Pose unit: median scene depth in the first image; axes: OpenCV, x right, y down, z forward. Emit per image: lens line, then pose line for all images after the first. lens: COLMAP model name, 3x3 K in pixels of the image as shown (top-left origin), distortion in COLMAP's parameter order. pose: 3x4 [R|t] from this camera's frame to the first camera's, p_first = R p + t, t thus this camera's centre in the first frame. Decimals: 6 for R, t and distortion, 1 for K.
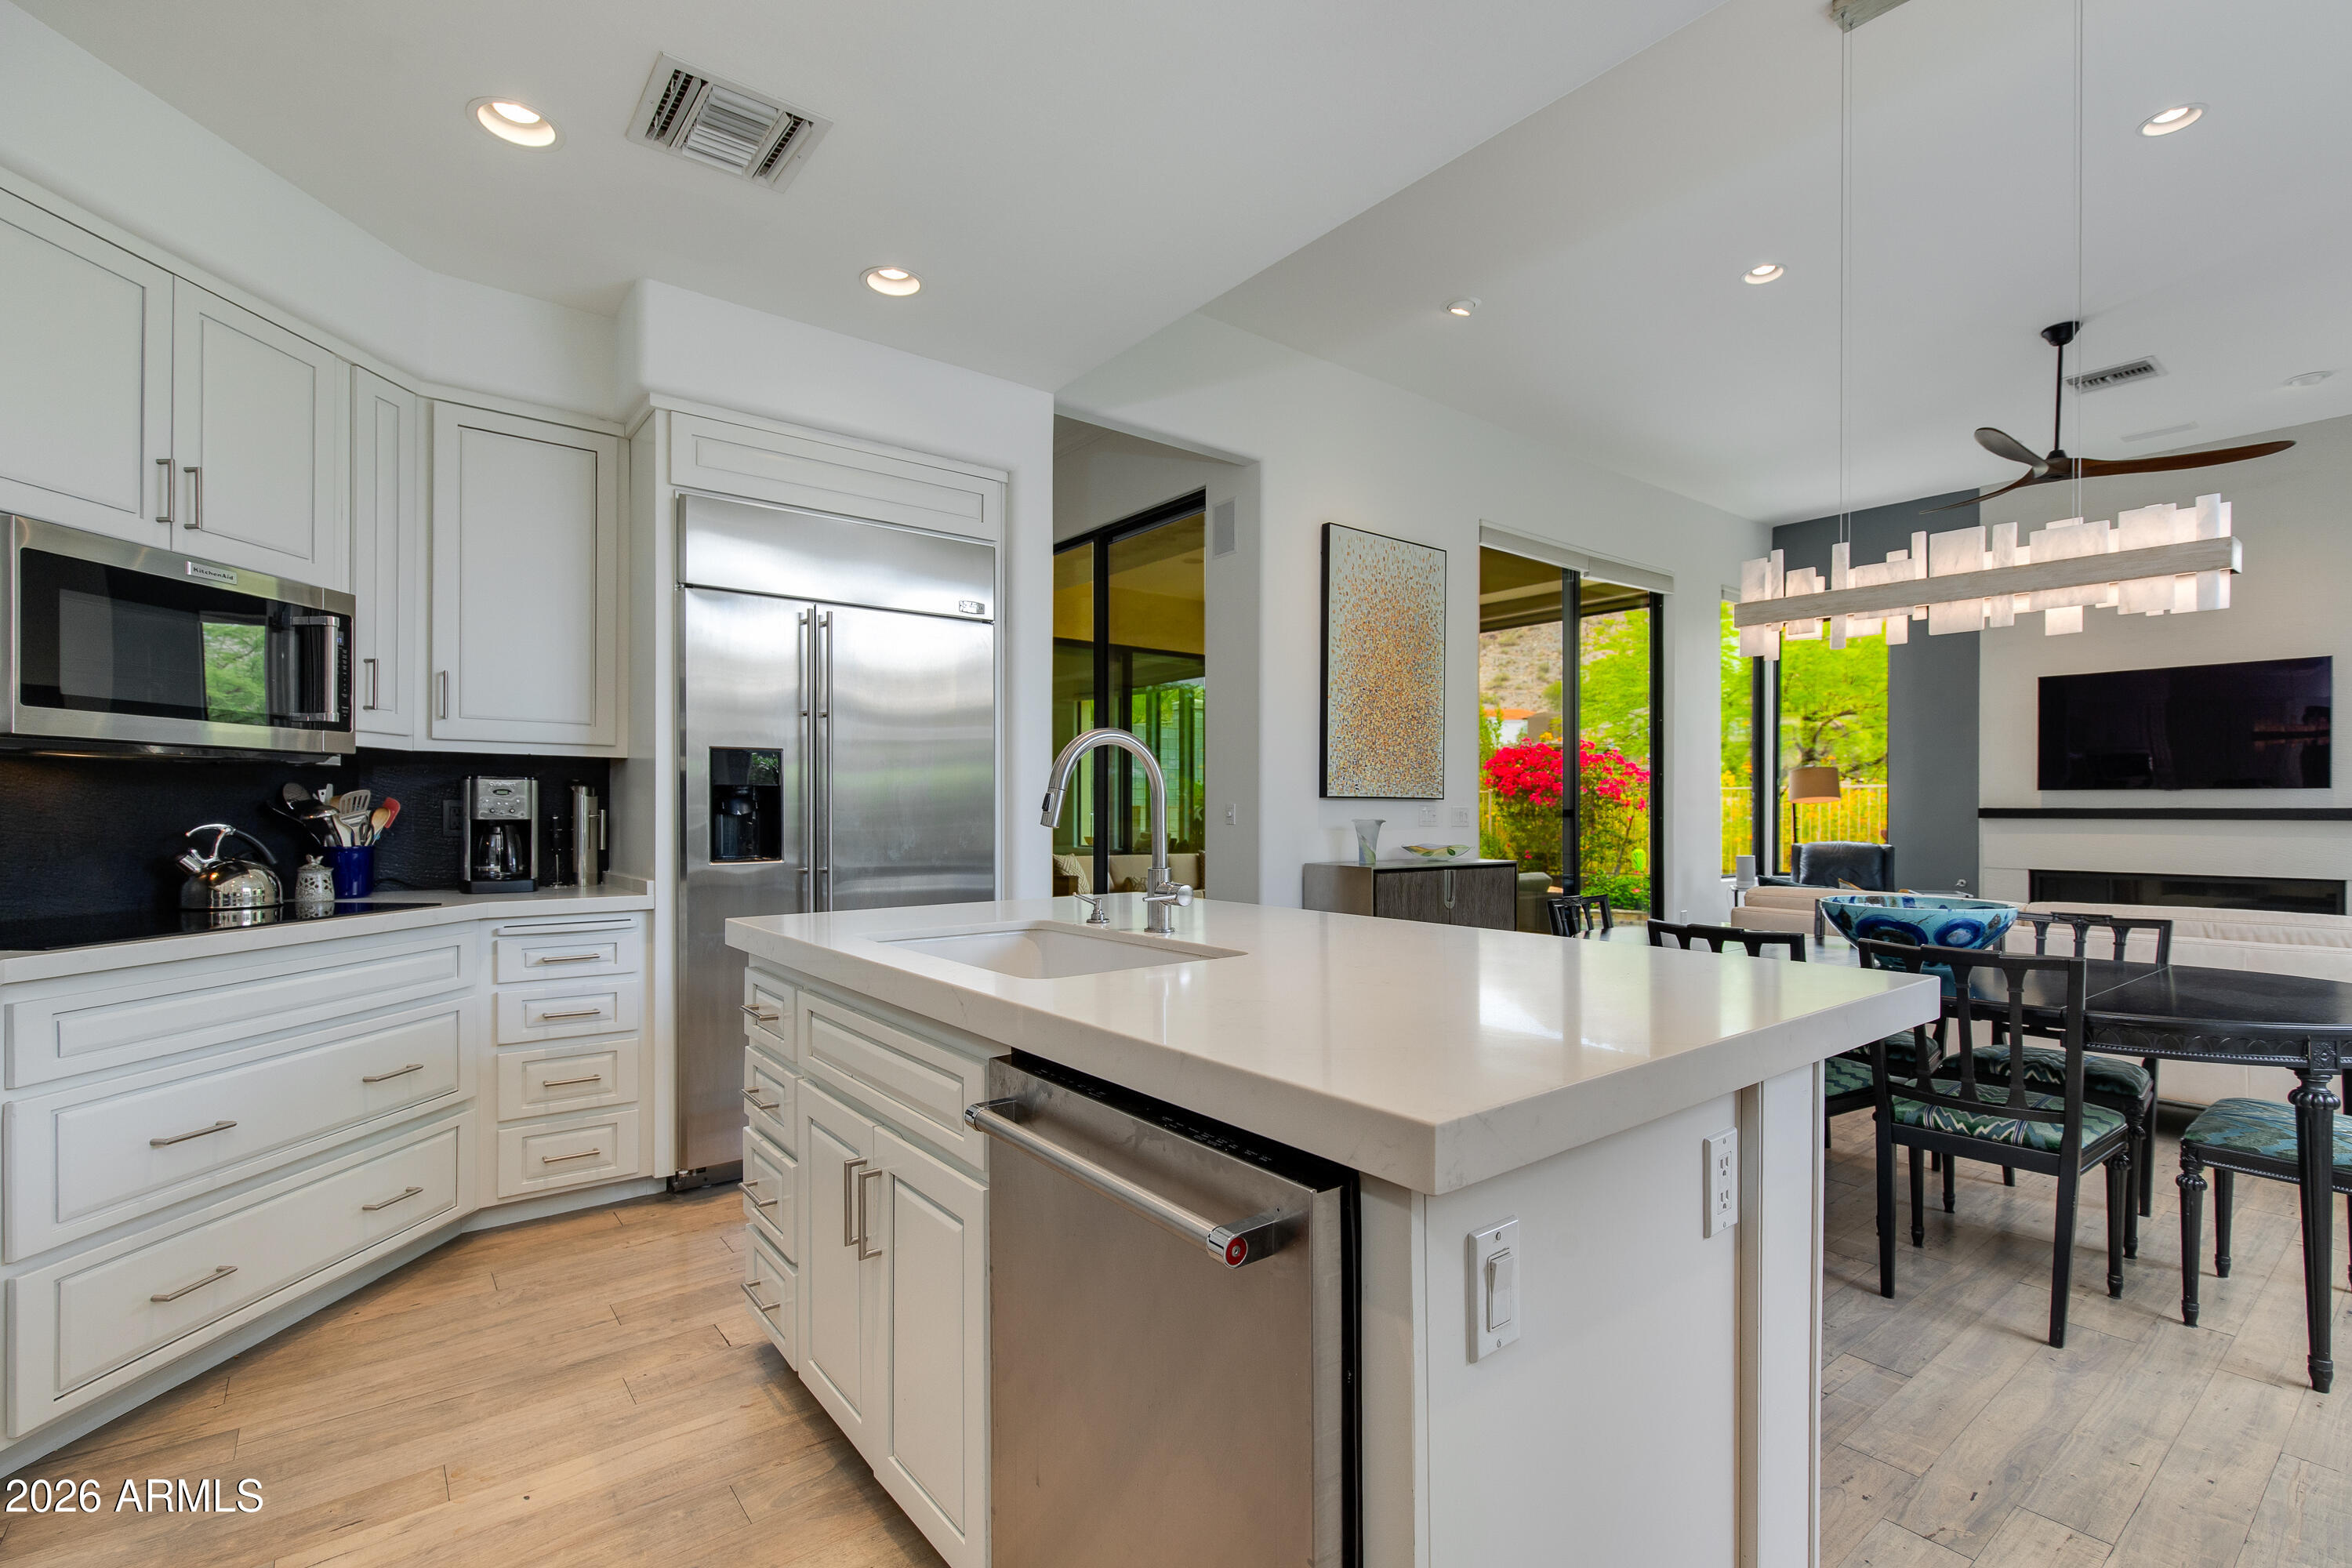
lens RADIAL K [[1079.0, 0, 1180.7], [0, 1079.0, 796.9], [0, 0, 1]] dist [0.002350, 0.000138]
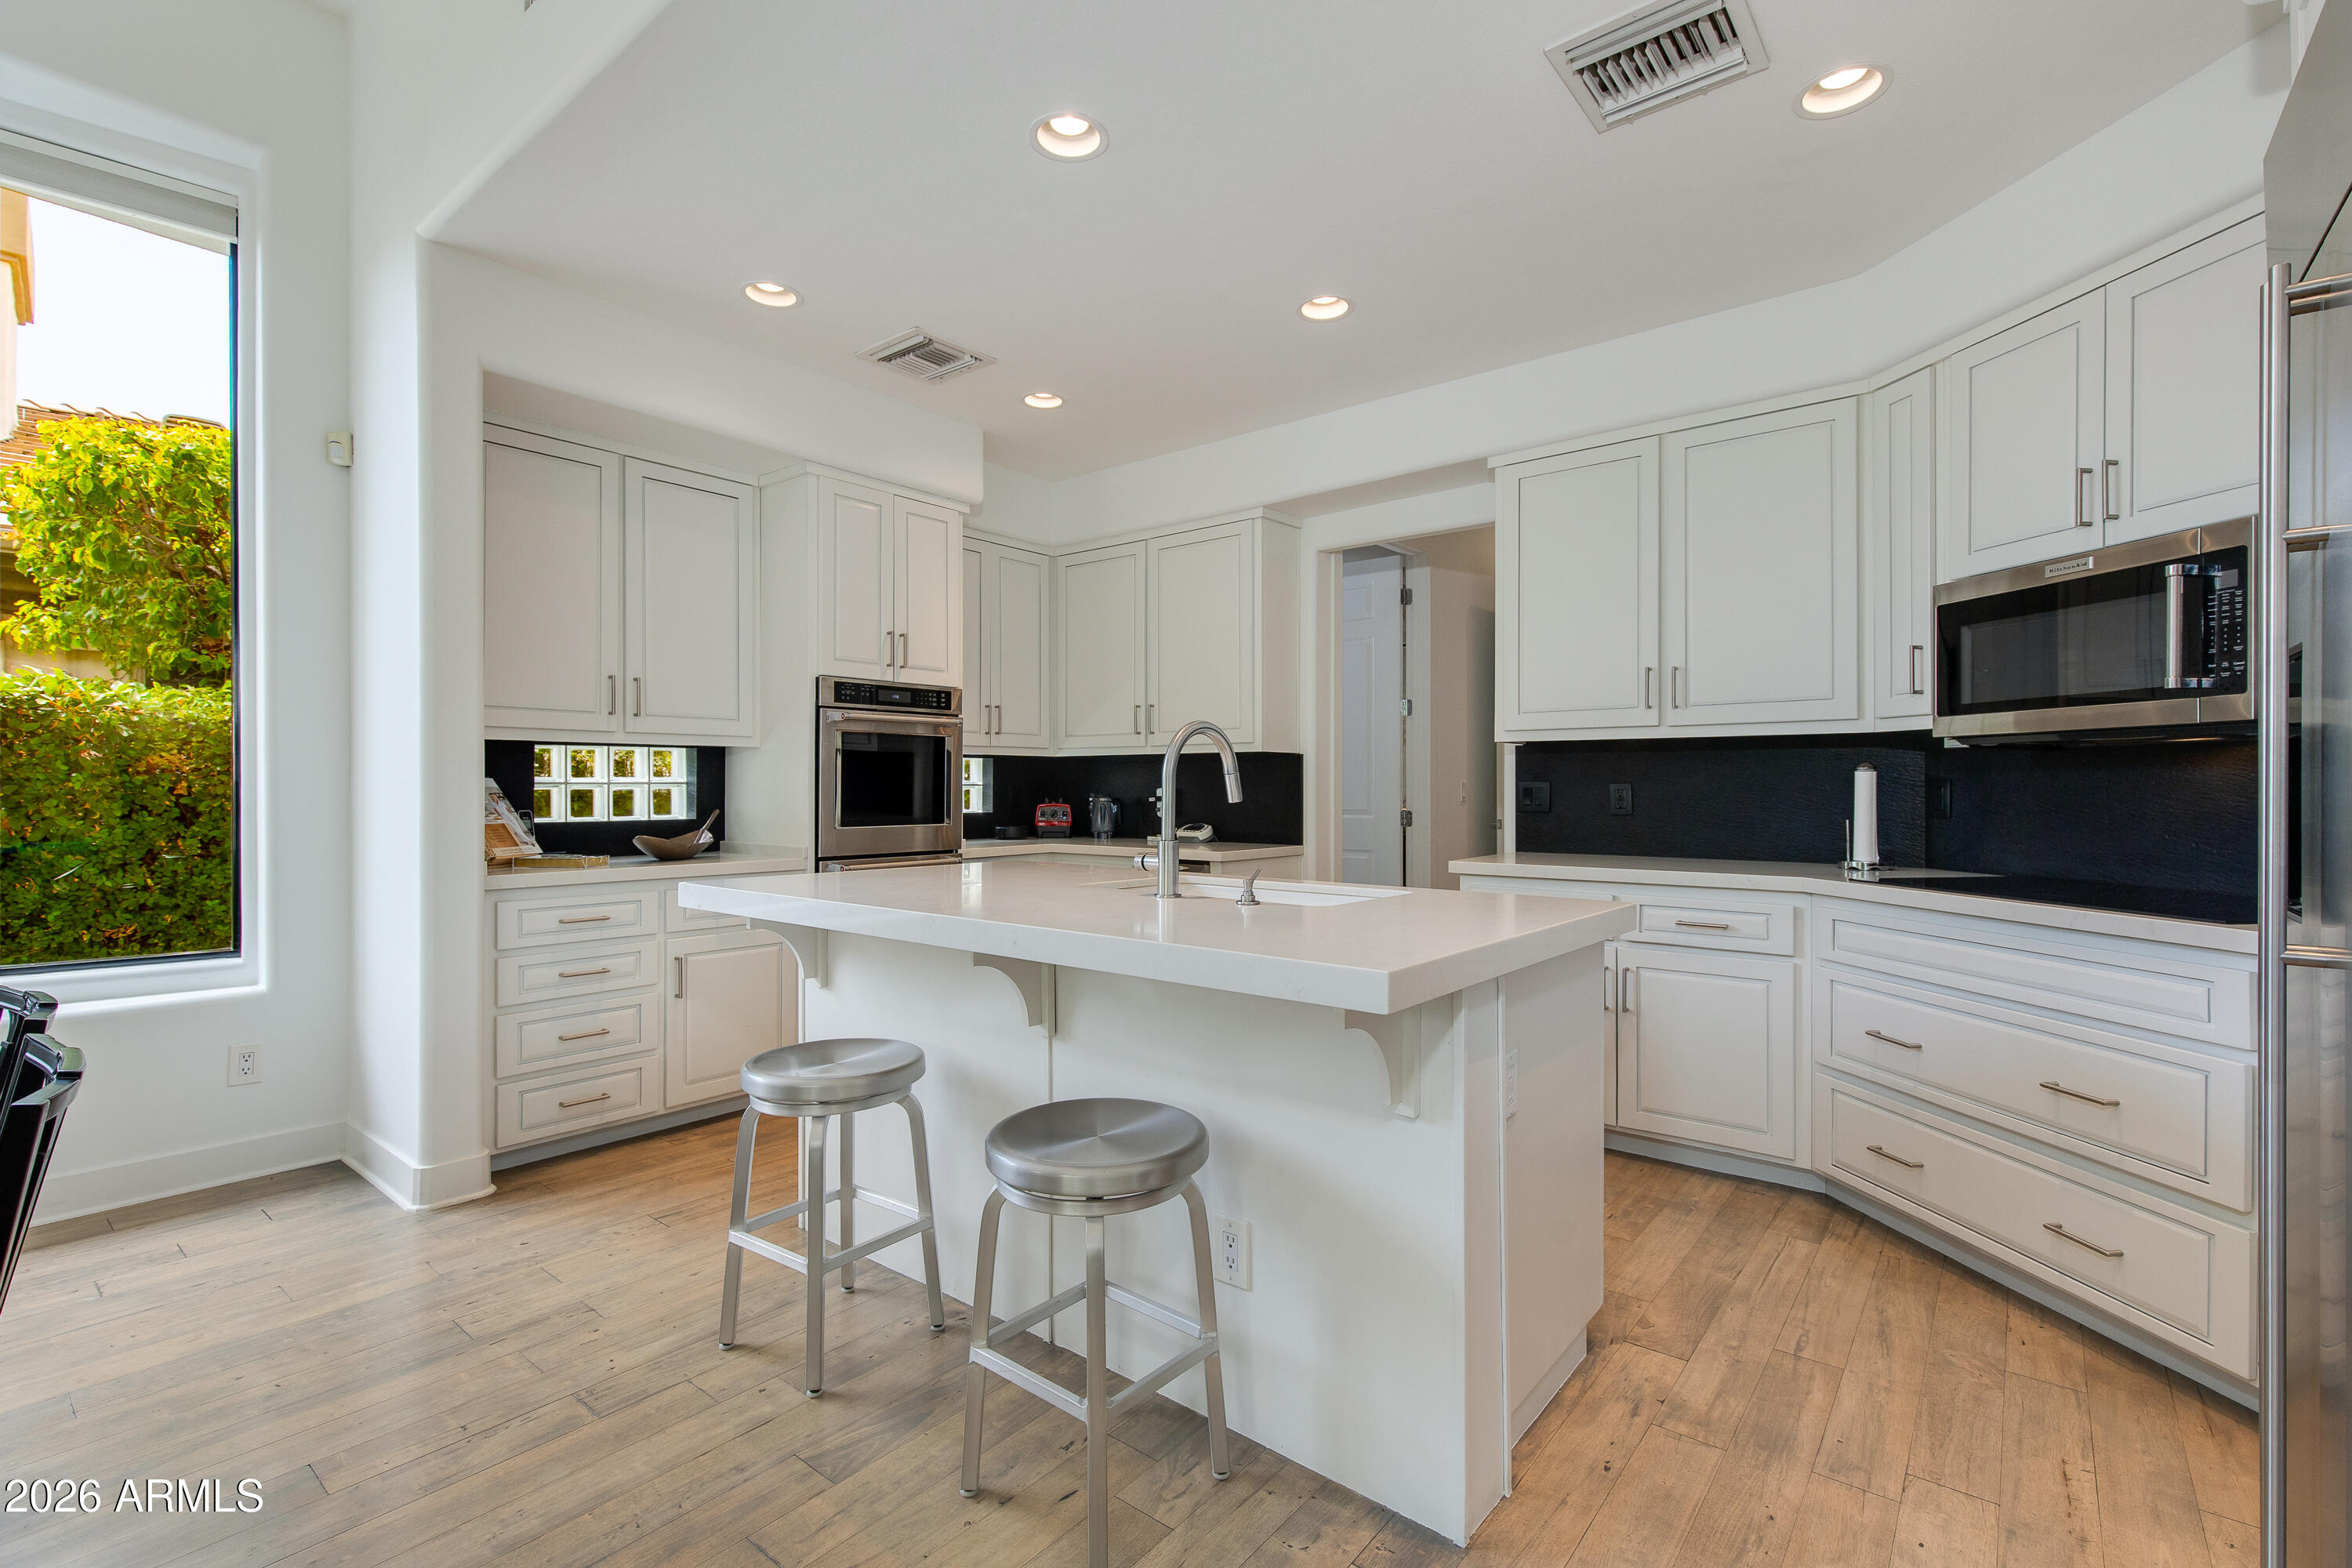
lens RADIAL K [[1079.0, 0, 1180.7], [0, 1079.0, 796.9], [0, 0, 1]] dist [0.002350, 0.000138]
pose [[-0.973580, 0.001387, -0.228341, 0.192380], [0.001954, 0.999996, -0.002257, 0.018073], [0.228337, -0.002644, -0.973579, 1.842461]]
